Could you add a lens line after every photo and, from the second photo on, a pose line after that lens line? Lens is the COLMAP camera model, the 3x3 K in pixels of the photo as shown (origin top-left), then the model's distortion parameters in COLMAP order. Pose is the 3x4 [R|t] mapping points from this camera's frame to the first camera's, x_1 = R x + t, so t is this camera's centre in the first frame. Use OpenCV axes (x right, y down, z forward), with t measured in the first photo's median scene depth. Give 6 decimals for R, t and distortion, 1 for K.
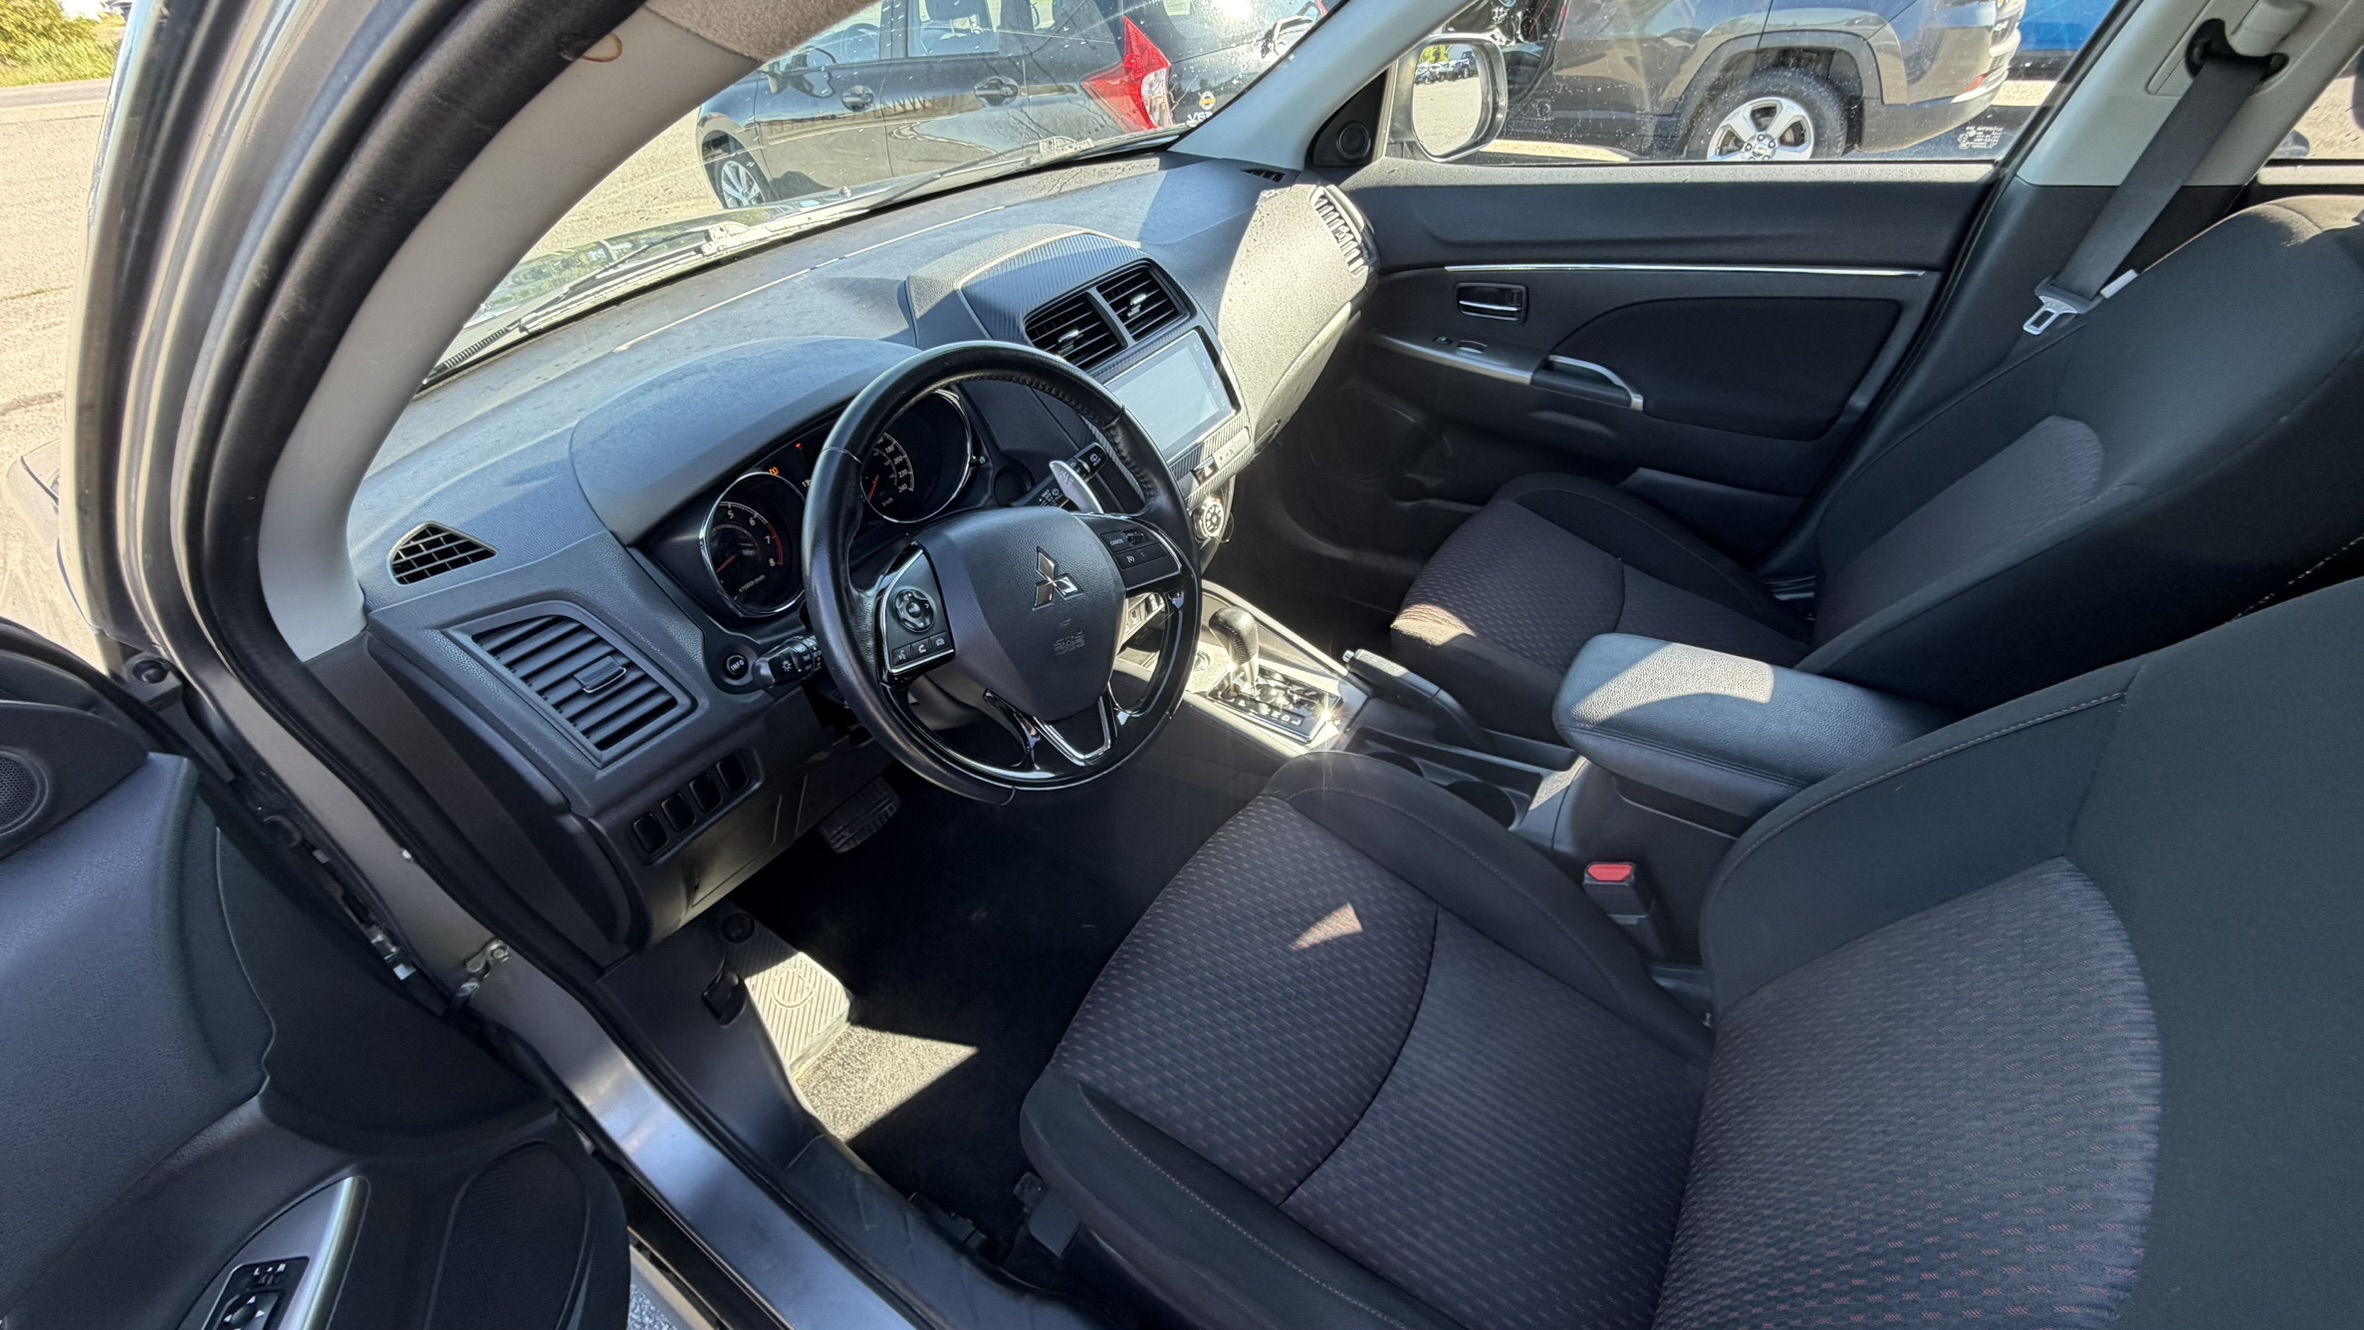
lens RADIAL K [[940.3, 0, 1179.1], [0, 940.3, 662.2], [0, 0, 1]] dist [0.004227, -0.000083]
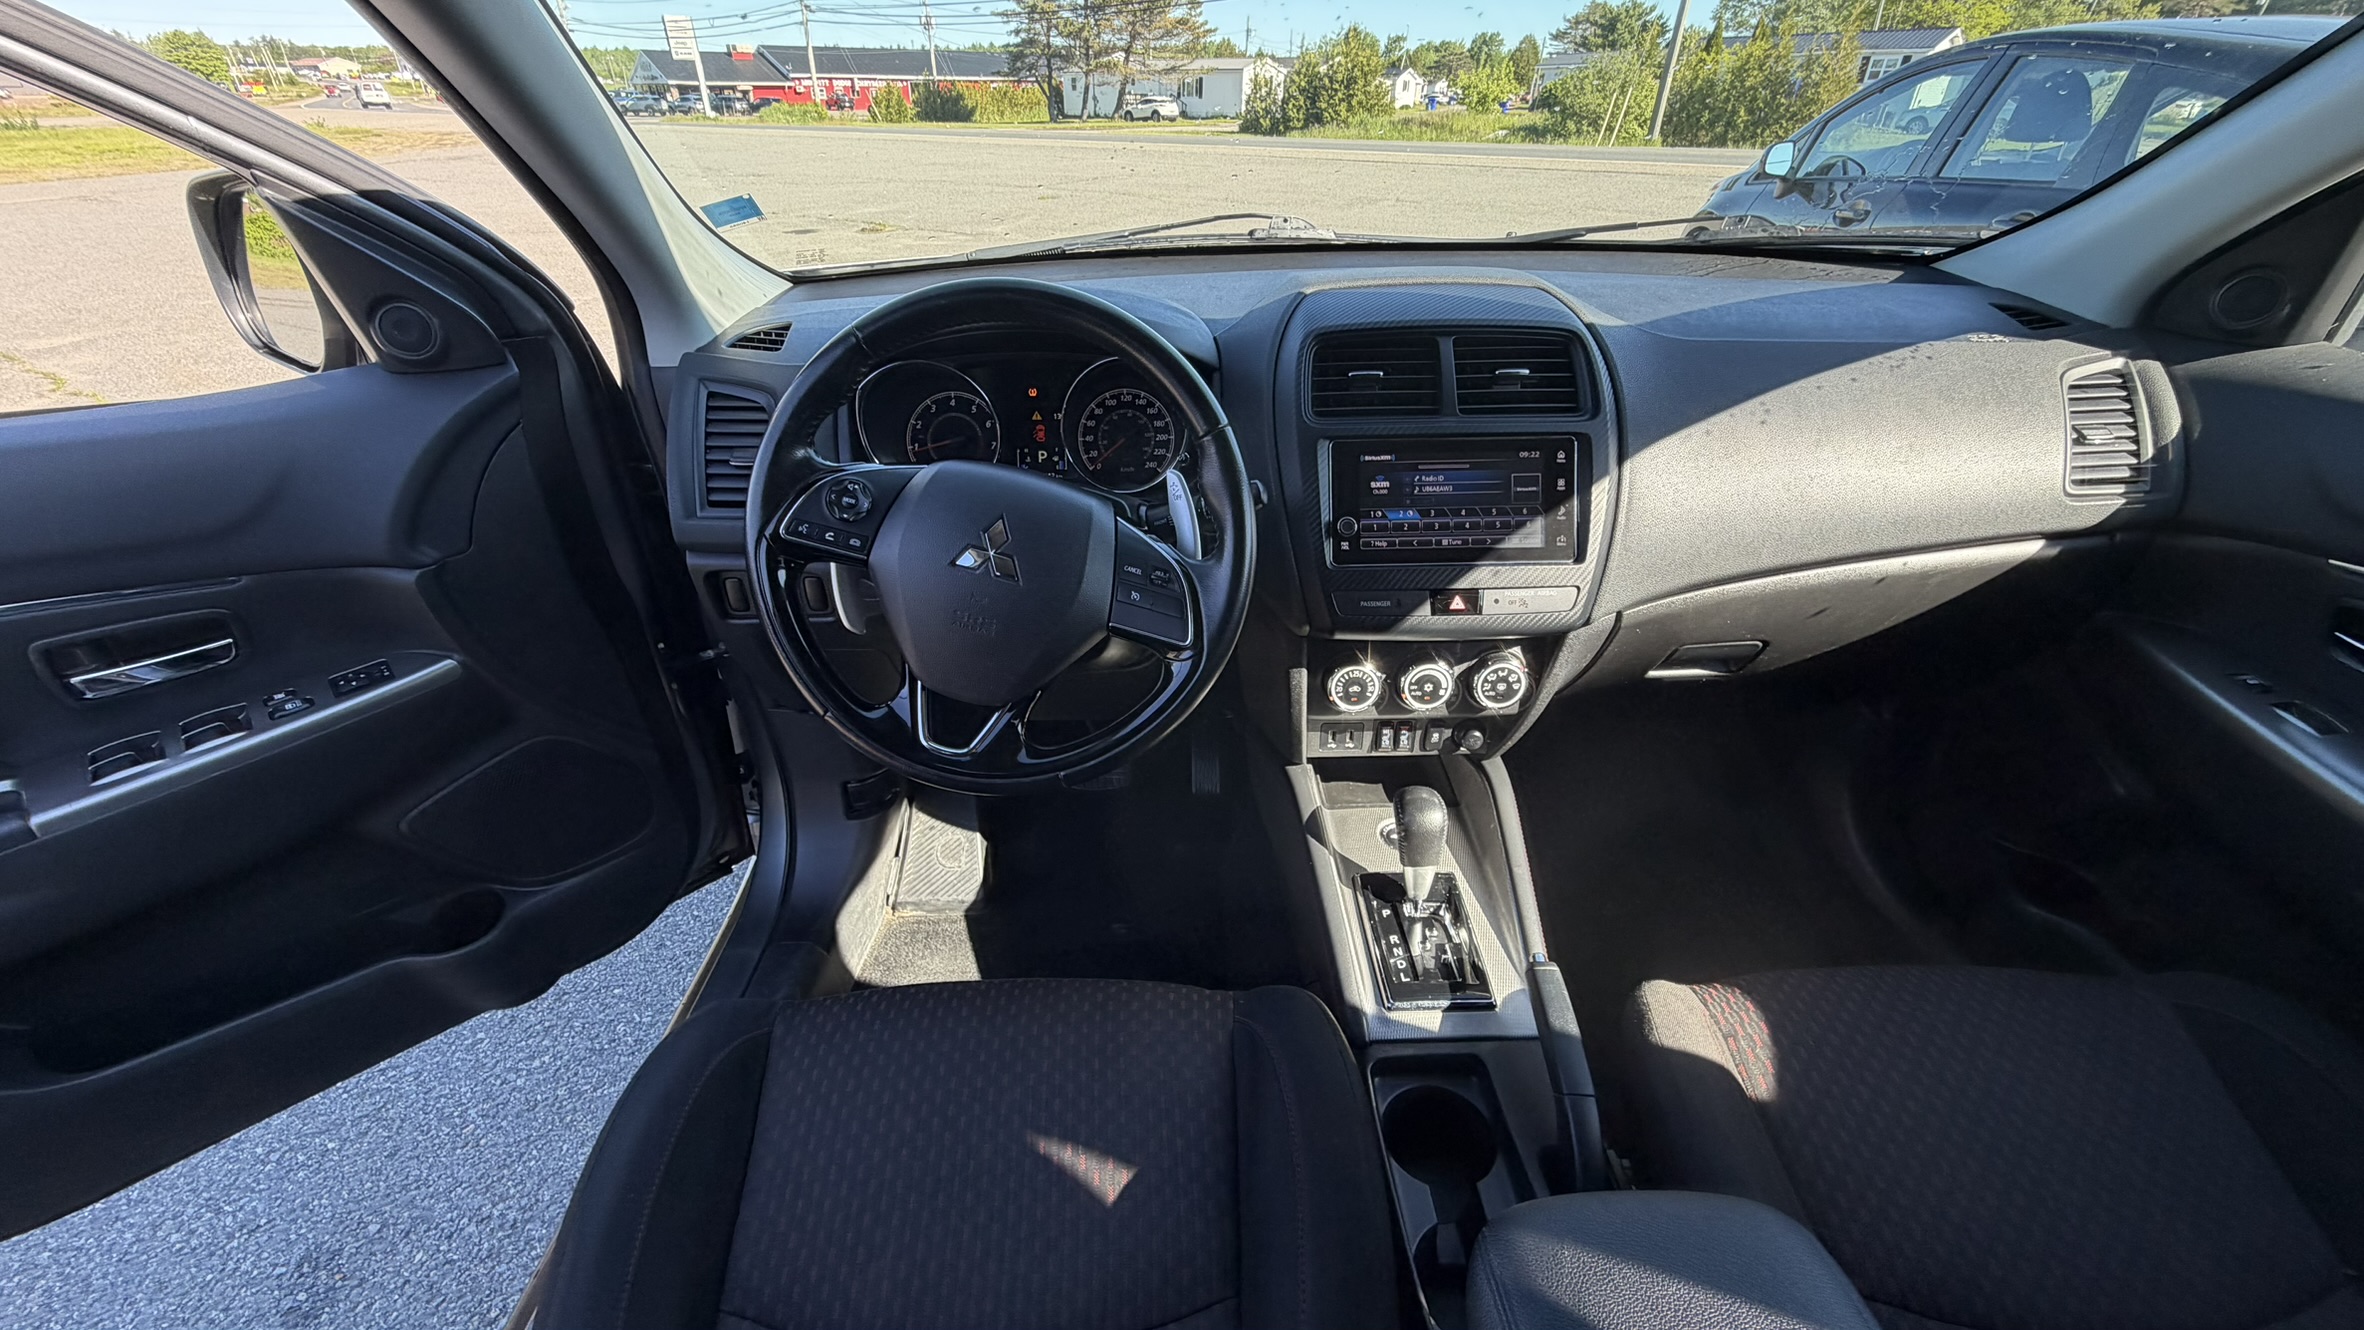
lens RADIAL K [[940.3, 0, 1183.8], [0, 940.3, 671.3], [0, 0, 1]] dist [0.004227, -0.000083]
pose [[0.564192, 0.480044, -0.671748, 0.404454], [-0.534673, 0.832391, 0.145778, -0.145025], [0.629136, 0.276918, 0.726295, 0.328133]]
